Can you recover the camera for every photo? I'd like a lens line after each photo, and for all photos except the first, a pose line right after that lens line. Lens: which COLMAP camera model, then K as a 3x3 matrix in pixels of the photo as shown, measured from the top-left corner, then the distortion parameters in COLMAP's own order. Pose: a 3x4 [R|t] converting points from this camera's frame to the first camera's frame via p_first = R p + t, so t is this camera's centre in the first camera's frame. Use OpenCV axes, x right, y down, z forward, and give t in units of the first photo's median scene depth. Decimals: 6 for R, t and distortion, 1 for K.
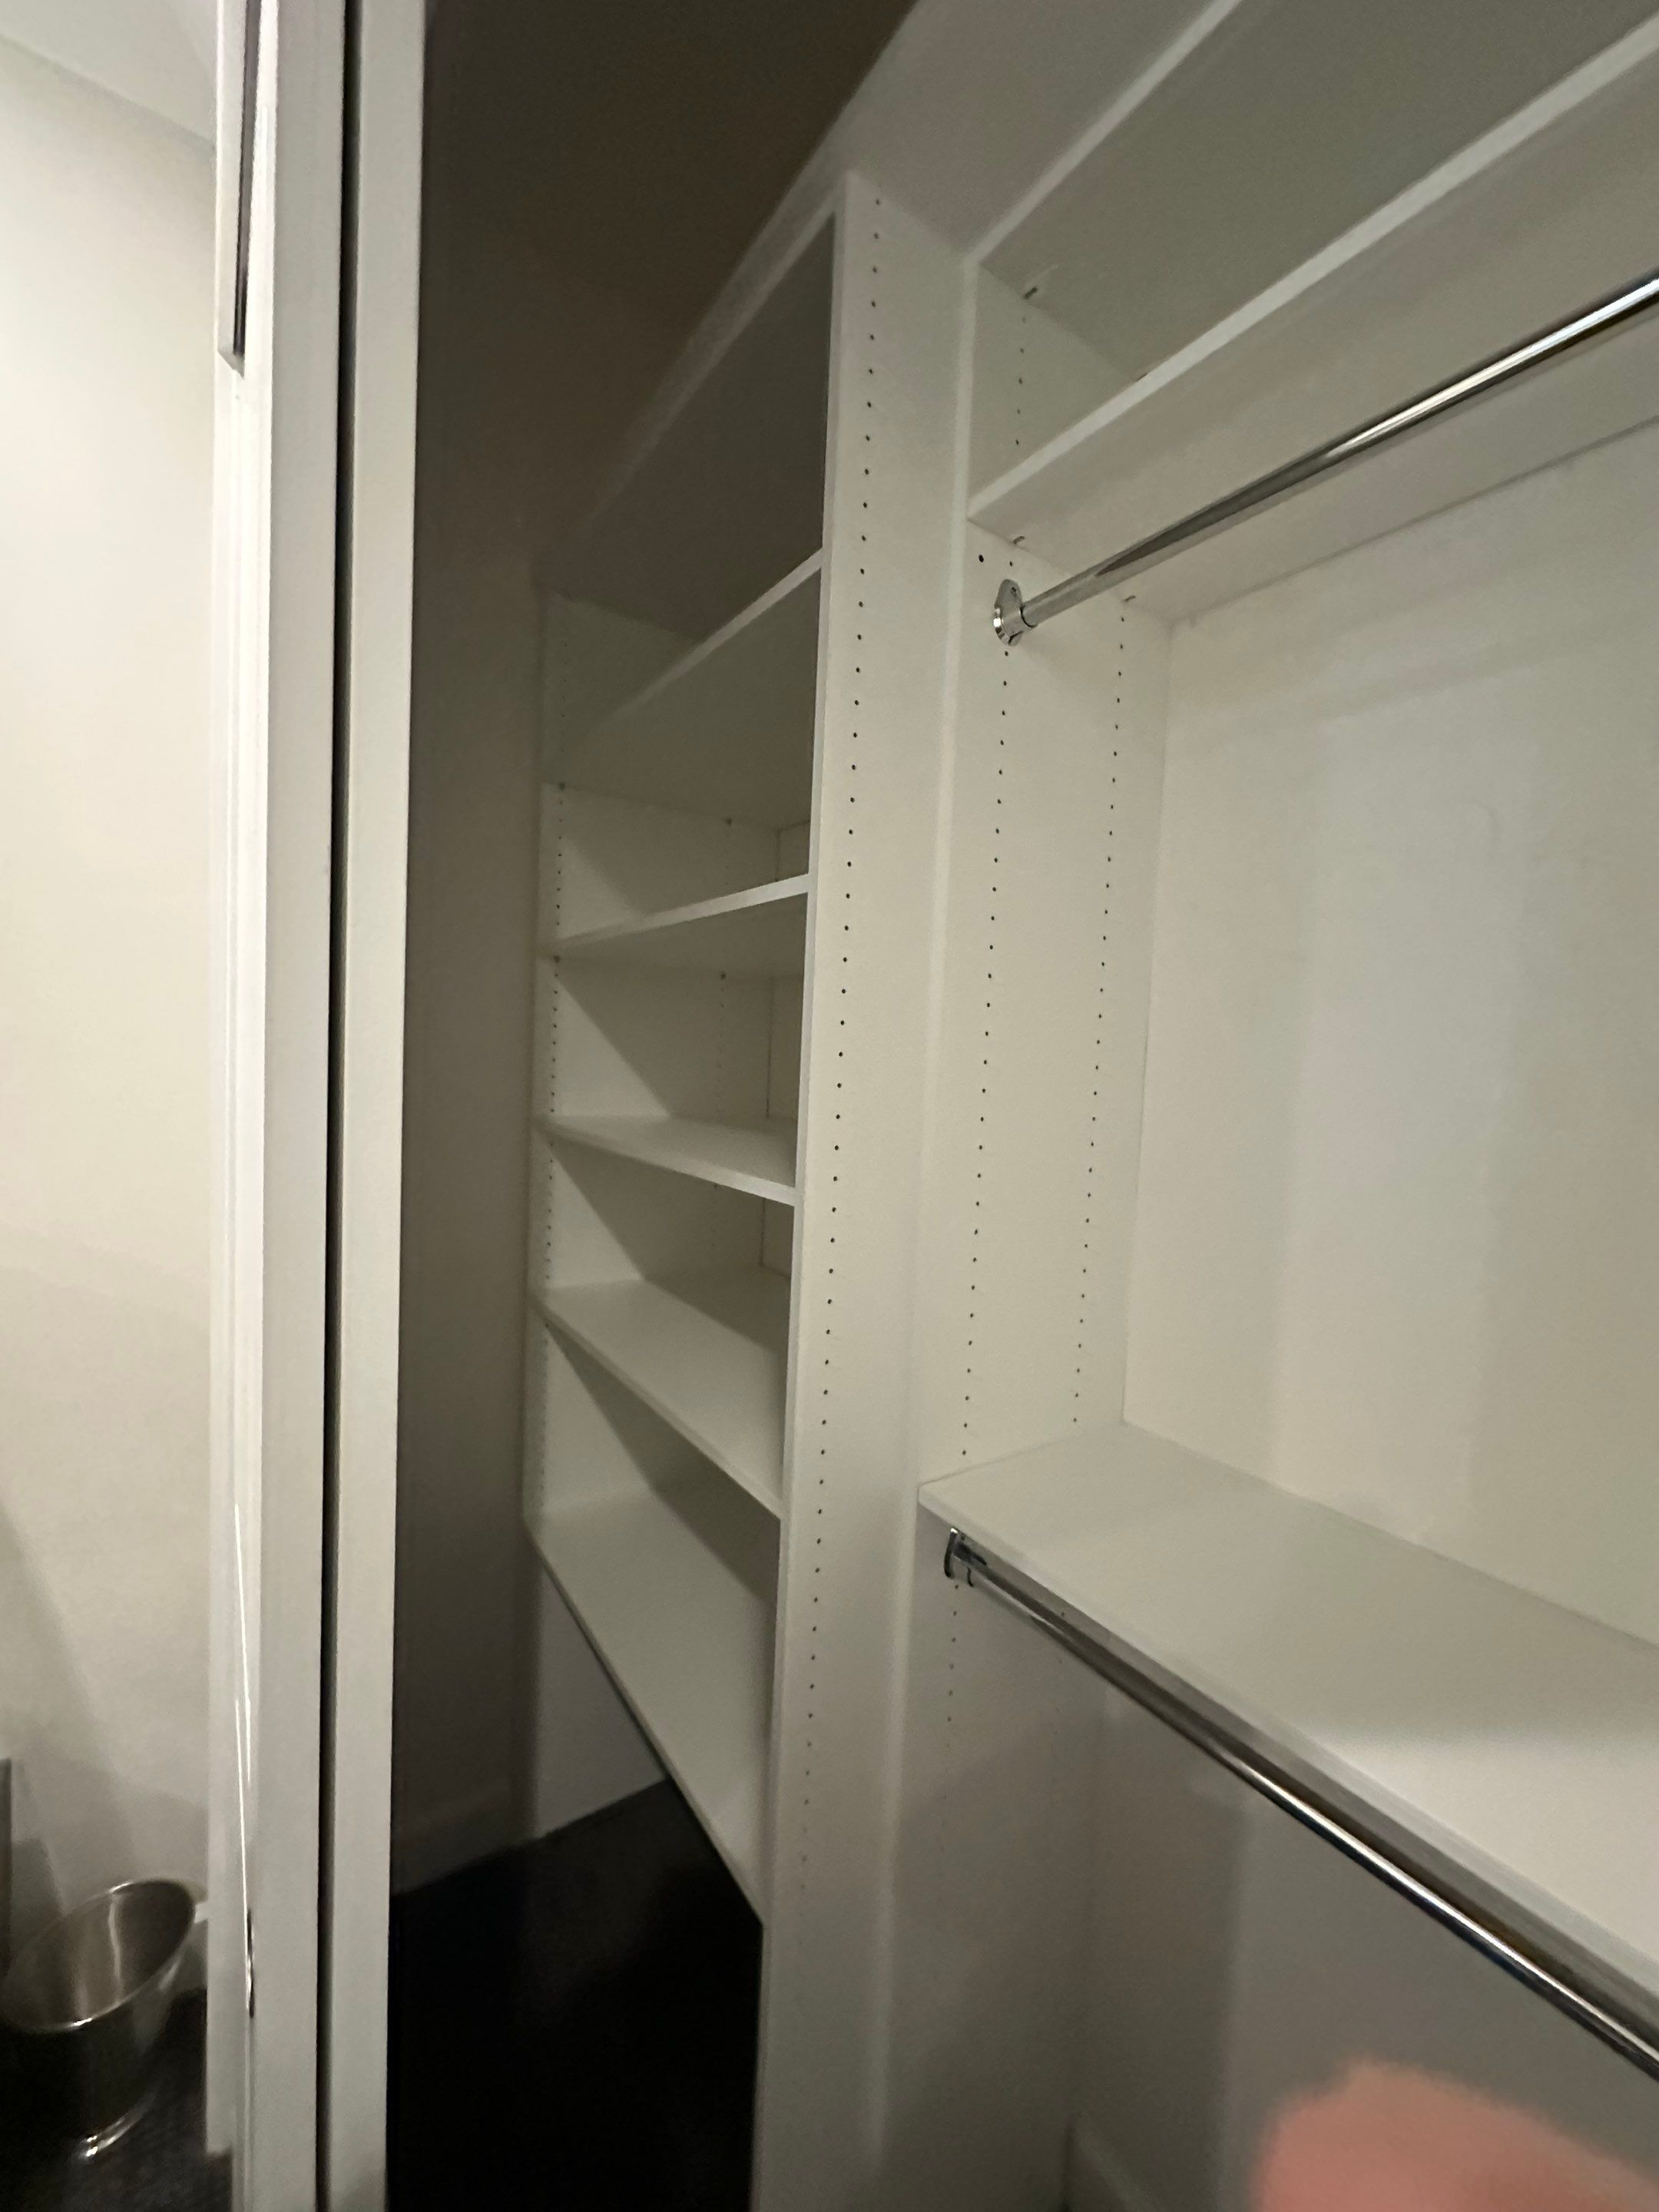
lens RADIAL K [[888.9, 0, 811.0], [0, 888.9, 1098.4], [0, 0, 1]] dist [0.000815, -0.000158]
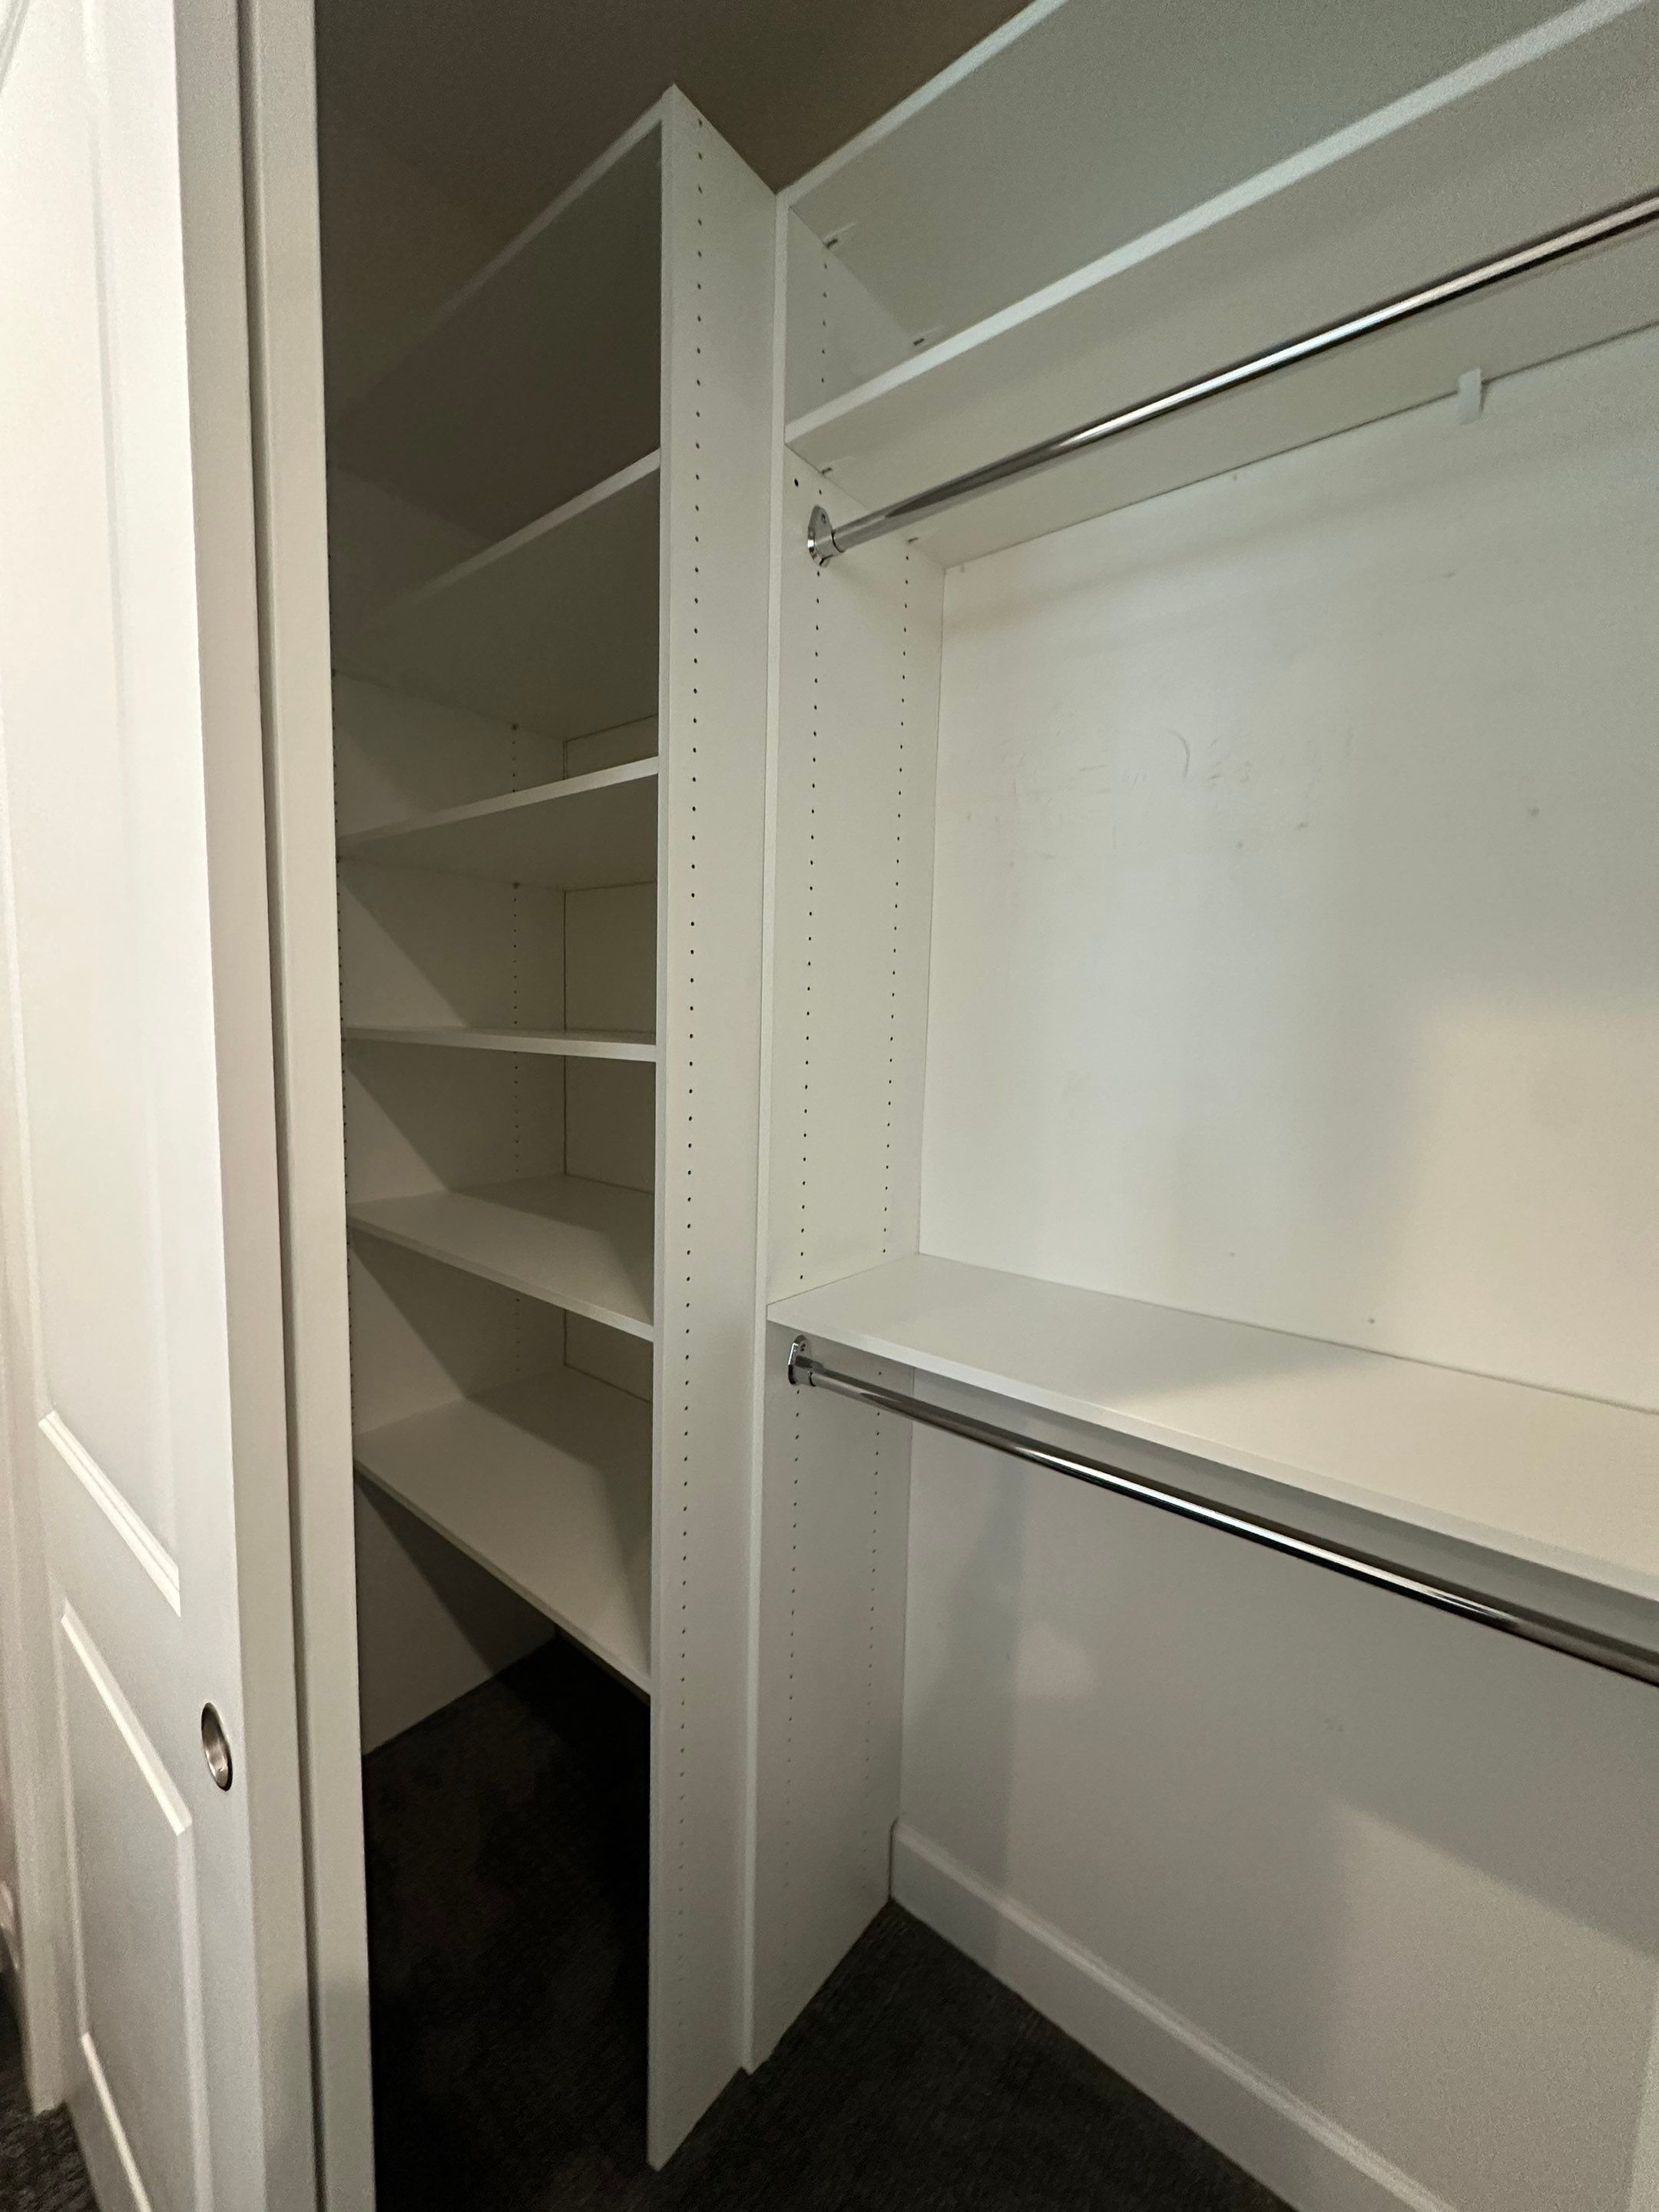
lens RADIAL K [[888.9, 0, 829.1], [0, 888.9, 1102.9], [0, 0, 1]] dist [0.000815, -0.000158]
pose [[0.955200, -0.047338, 0.292152, -0.130302], [0.030593, 0.997630, 0.061625, 0.103403], [-0.294377, -0.049927, 0.954384, -0.119807]]
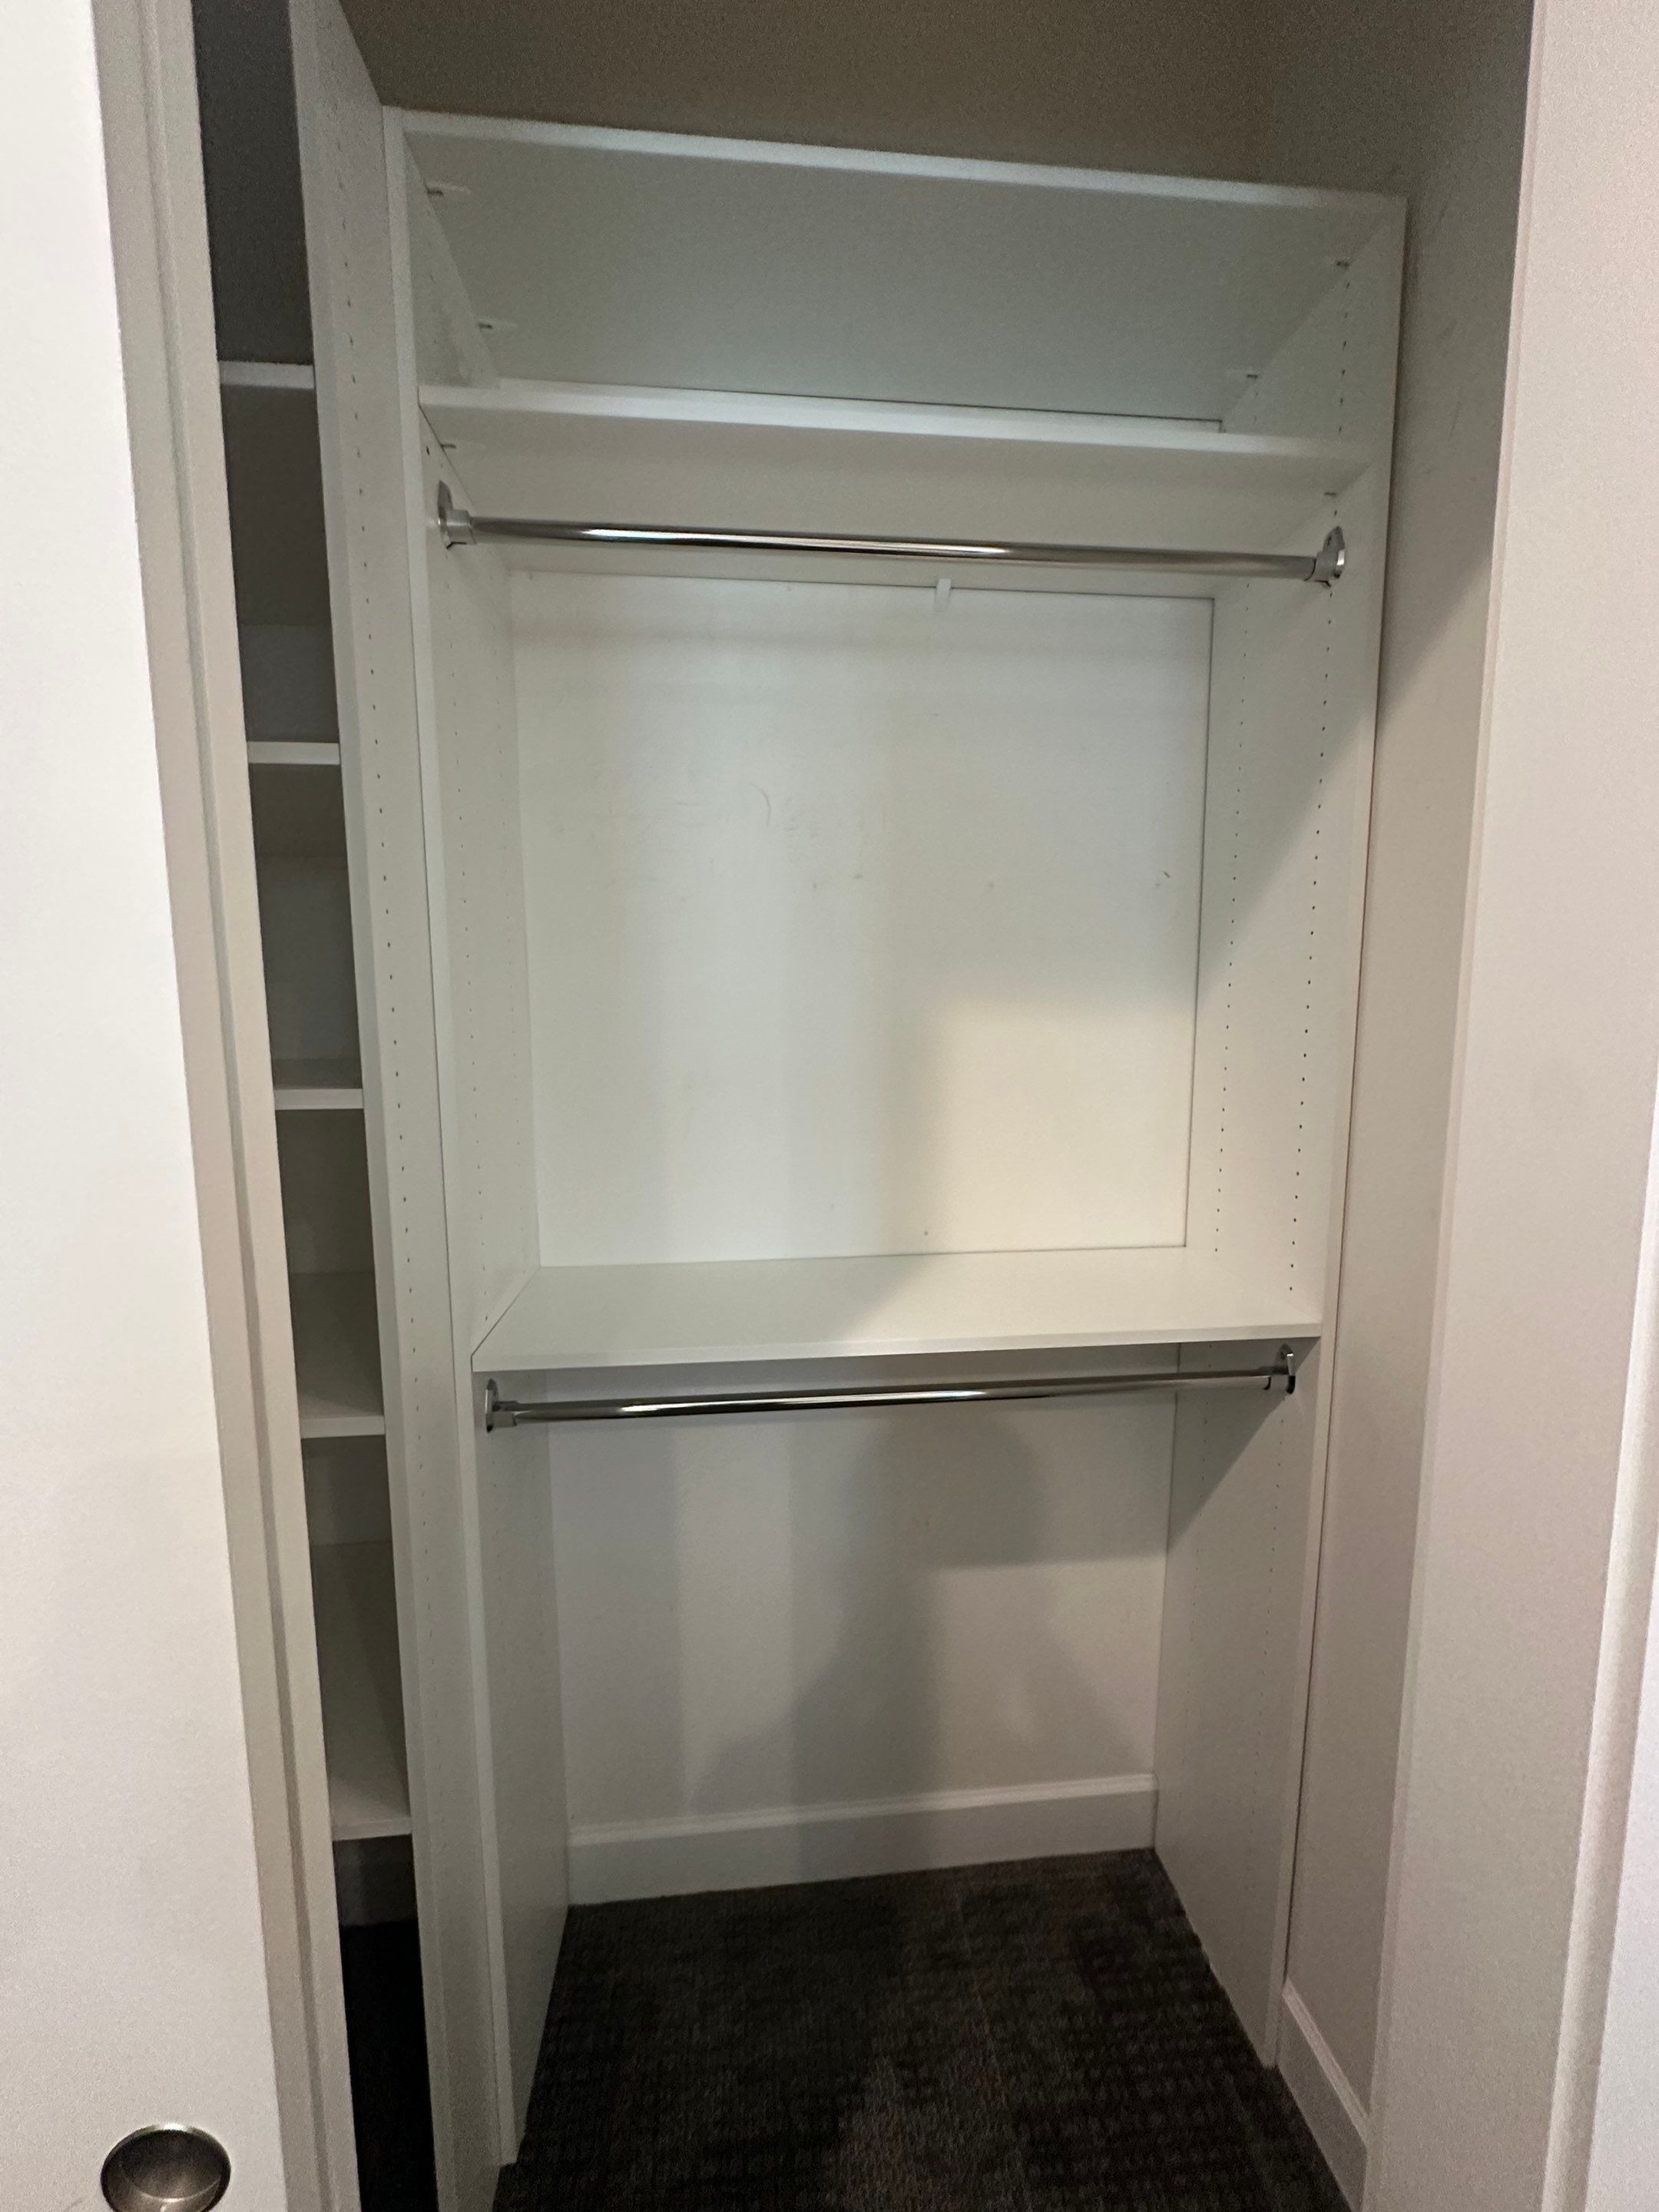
lens RADIAL K [[888.9, 0, 833.4], [0, 888.9, 1110.3], [0, 0, 1]] dist [0.000815, -0.000158]
pose [[0.472158, -0.150215, 0.868621, -0.564718], [0.073023, 0.988652, 0.131279, 0.034557], [-0.878484, 0.001445, 0.477769, 0.108512]]
